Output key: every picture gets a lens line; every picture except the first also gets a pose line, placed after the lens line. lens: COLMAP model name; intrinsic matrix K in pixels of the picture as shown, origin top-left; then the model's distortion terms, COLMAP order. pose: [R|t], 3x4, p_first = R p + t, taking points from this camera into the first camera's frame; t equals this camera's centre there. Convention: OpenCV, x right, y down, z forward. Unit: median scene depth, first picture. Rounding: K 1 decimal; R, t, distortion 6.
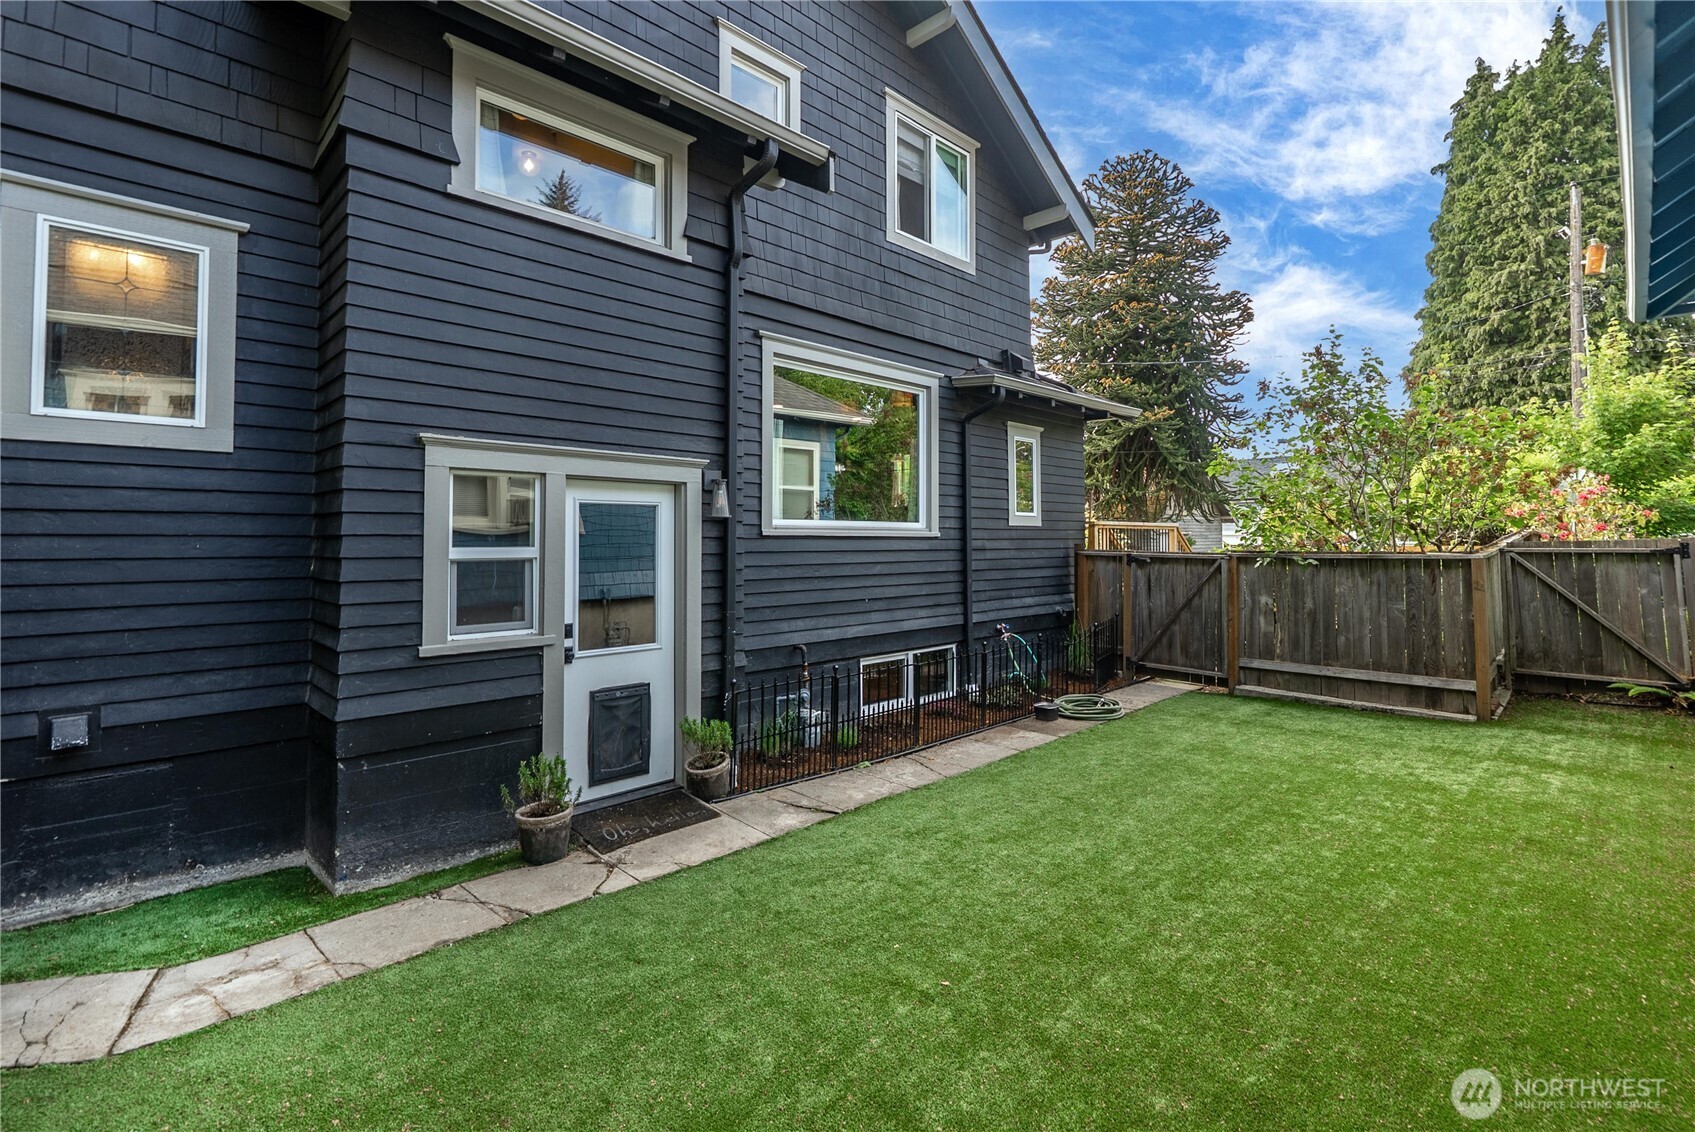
lens RADIAL K [[810.8, 0, 849.7], [0, 810.8, 517.9], [0, 0, 1]] dist [0.000754, 0.000177]
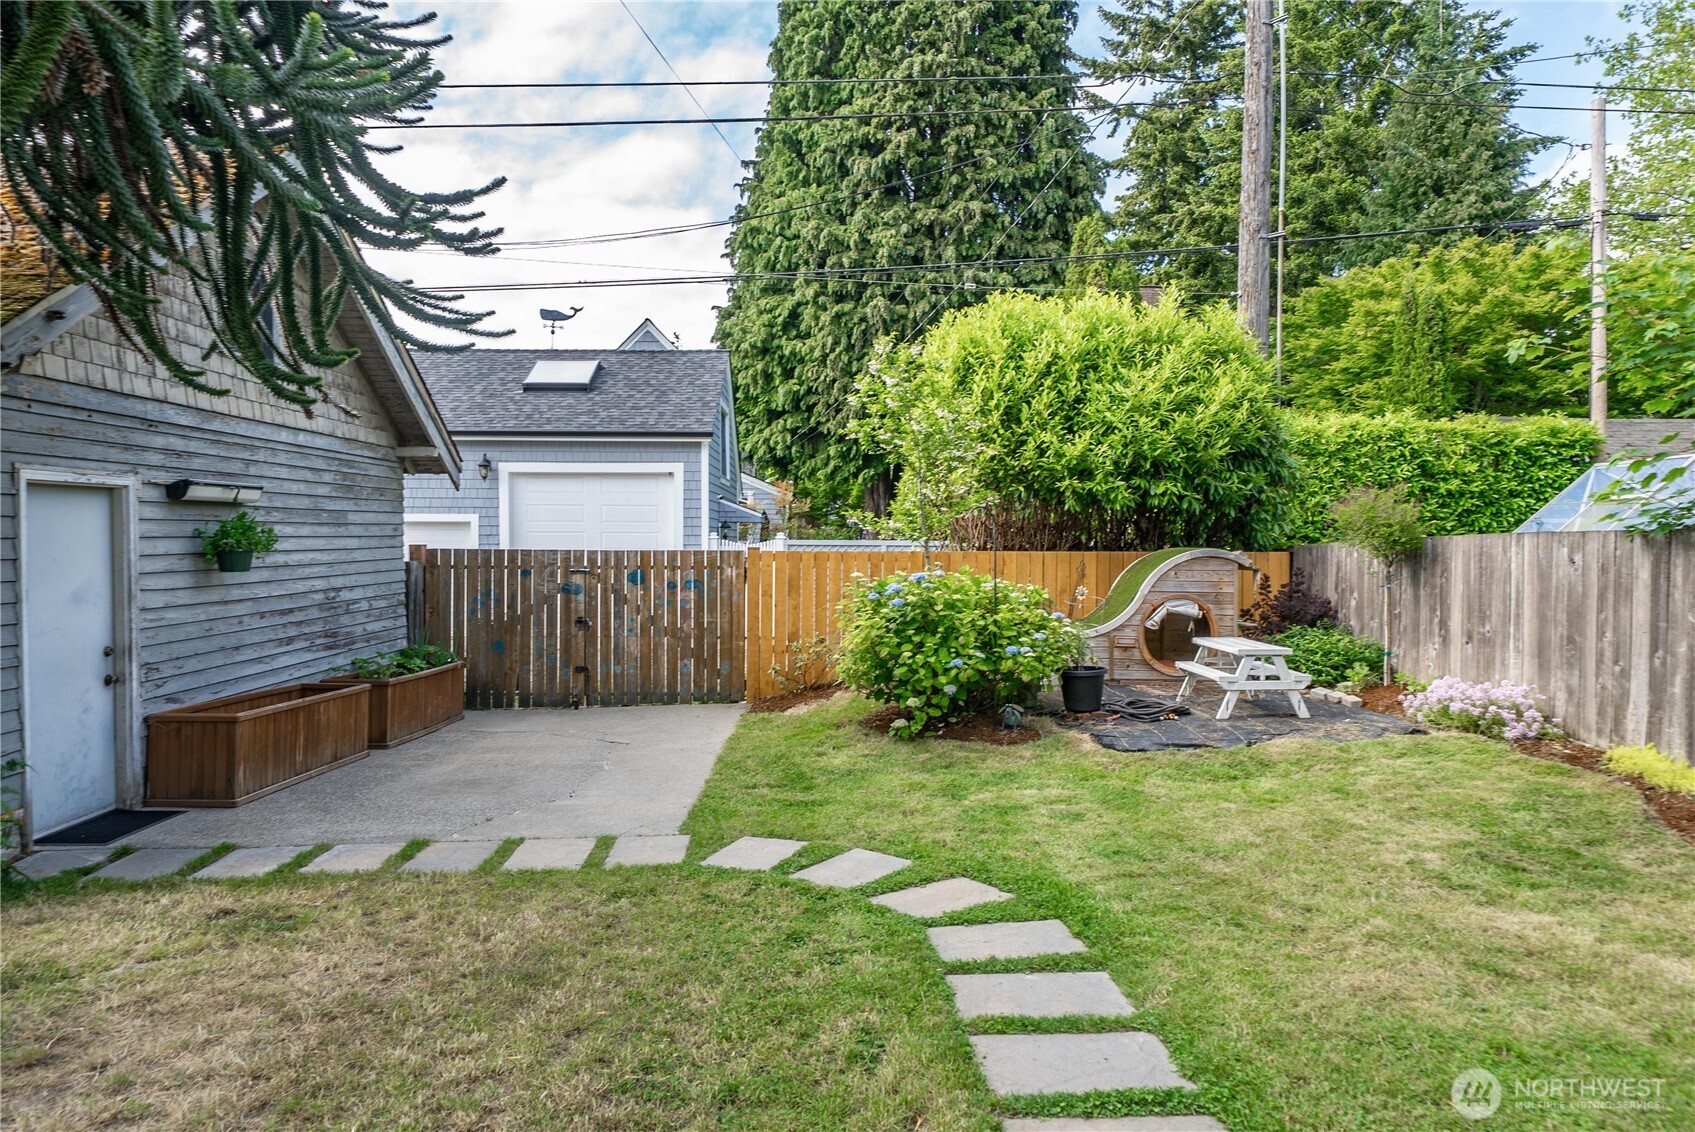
lens RADIAL K [[1034.9, 0, 846.7], [0, 1034.9, 552.4], [0, 0, 1]] dist [-0.003812, 0.001543]
pose [[0.685959, -0.006345, 0.727612, 0.246264], [-0.024964, 0.999168, 0.032247, 0.015425], [-0.727212, -0.040284, 0.685230, 0.520250]]
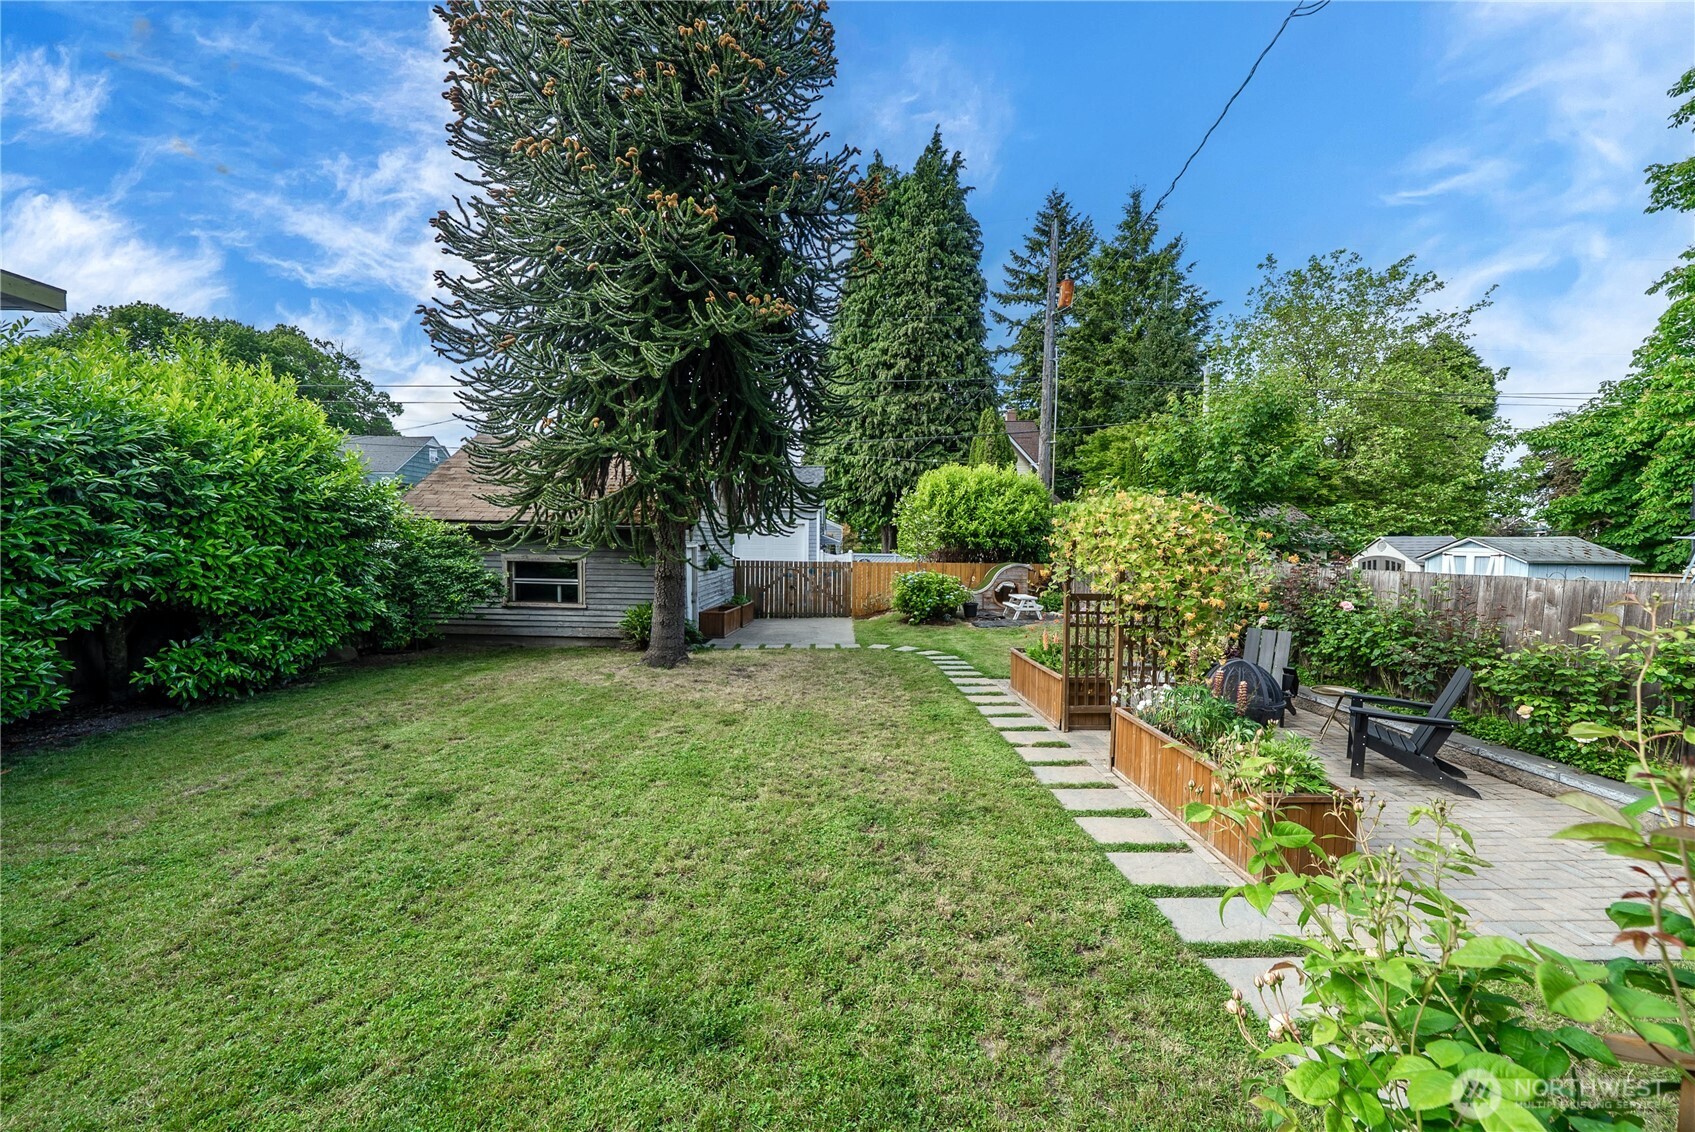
lens RADIAL K [[607.7, 0, 851.7], [0, 607.7, 575.3], [0, 0, 1]] dist [-0.002132, 0.000129]
pose [[0.691719, -0.030287, 0.721531, 0.088726], [-0.033434, 0.996706, 0.073890, -0.000390], [-0.721392, -0.075235, 0.688428, 0.409258]]
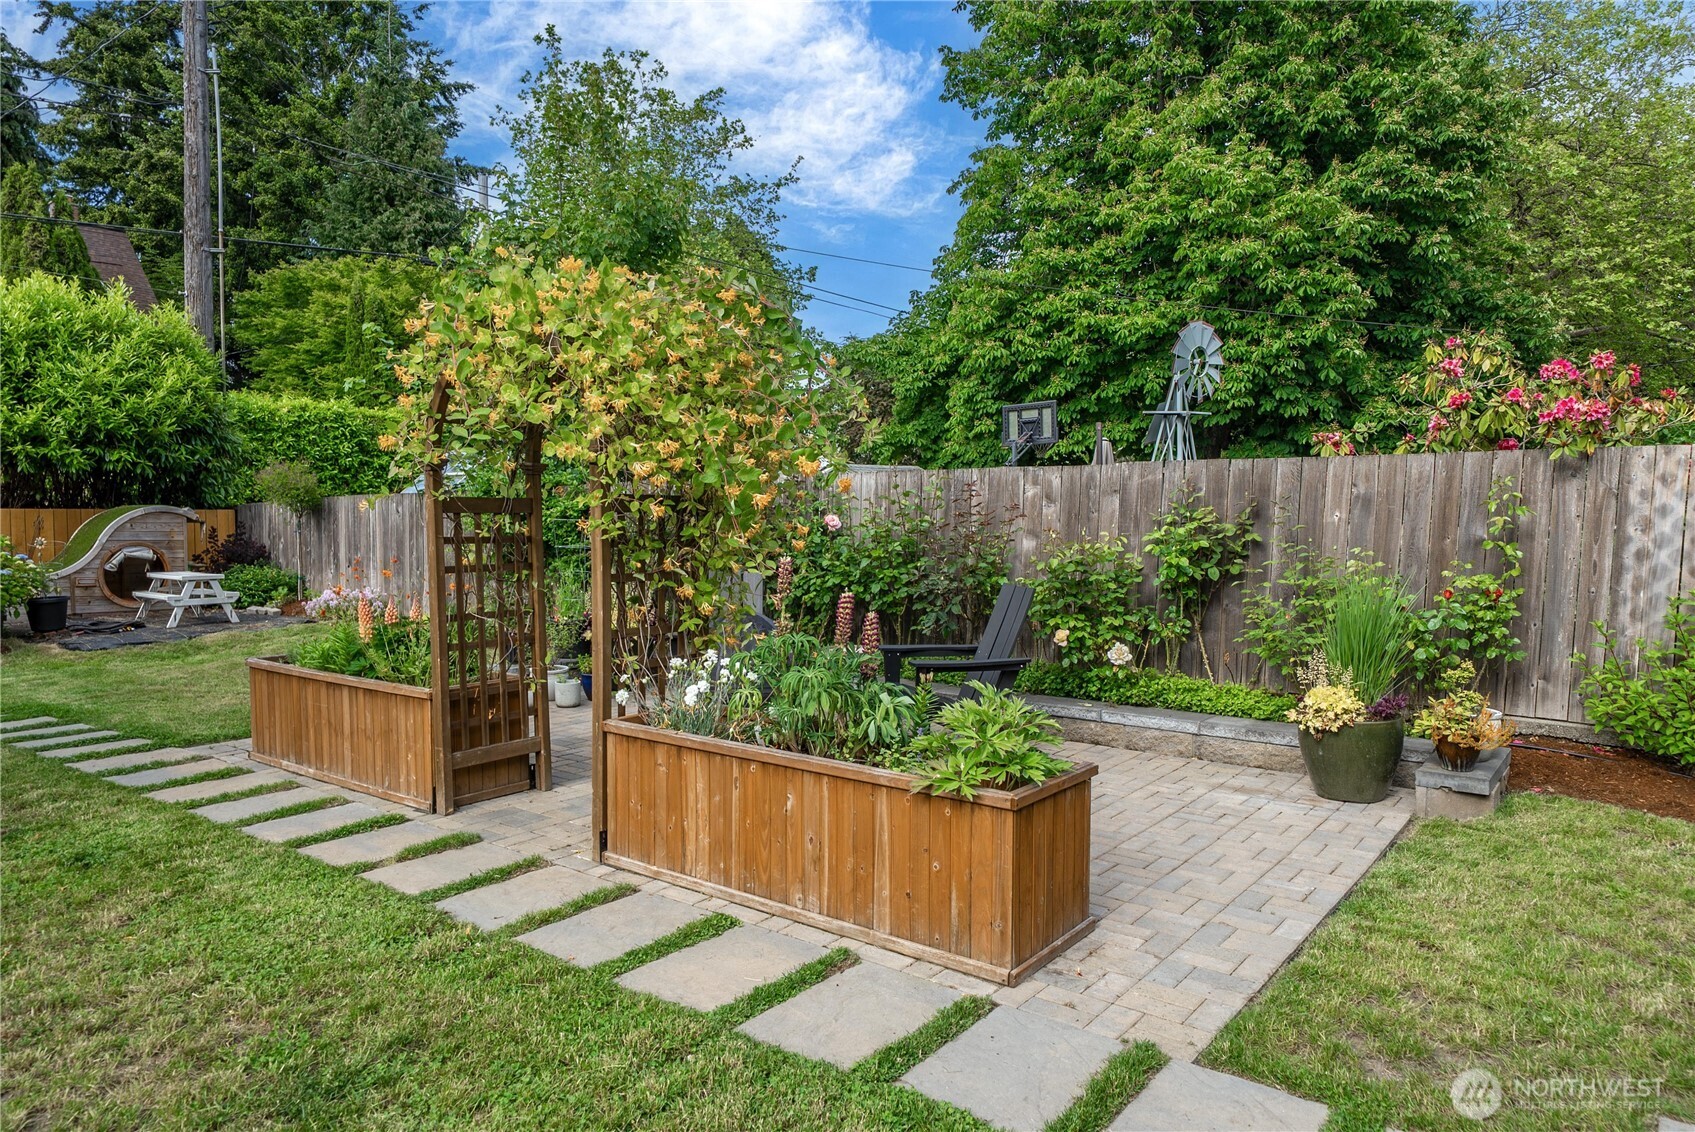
lens RADIAL K [[1091.4, 0, 841.0], [0, 1091.4, 573.3], [0, 0, 1]] dist [0.003146, 0.000947]
pose [[-0.114352, -0.054016, 0.991971, 0.117424], [-0.032668, 0.998185, 0.050589, 0.017620], [-0.992903, -0.026621, -0.115909, 0.451907]]
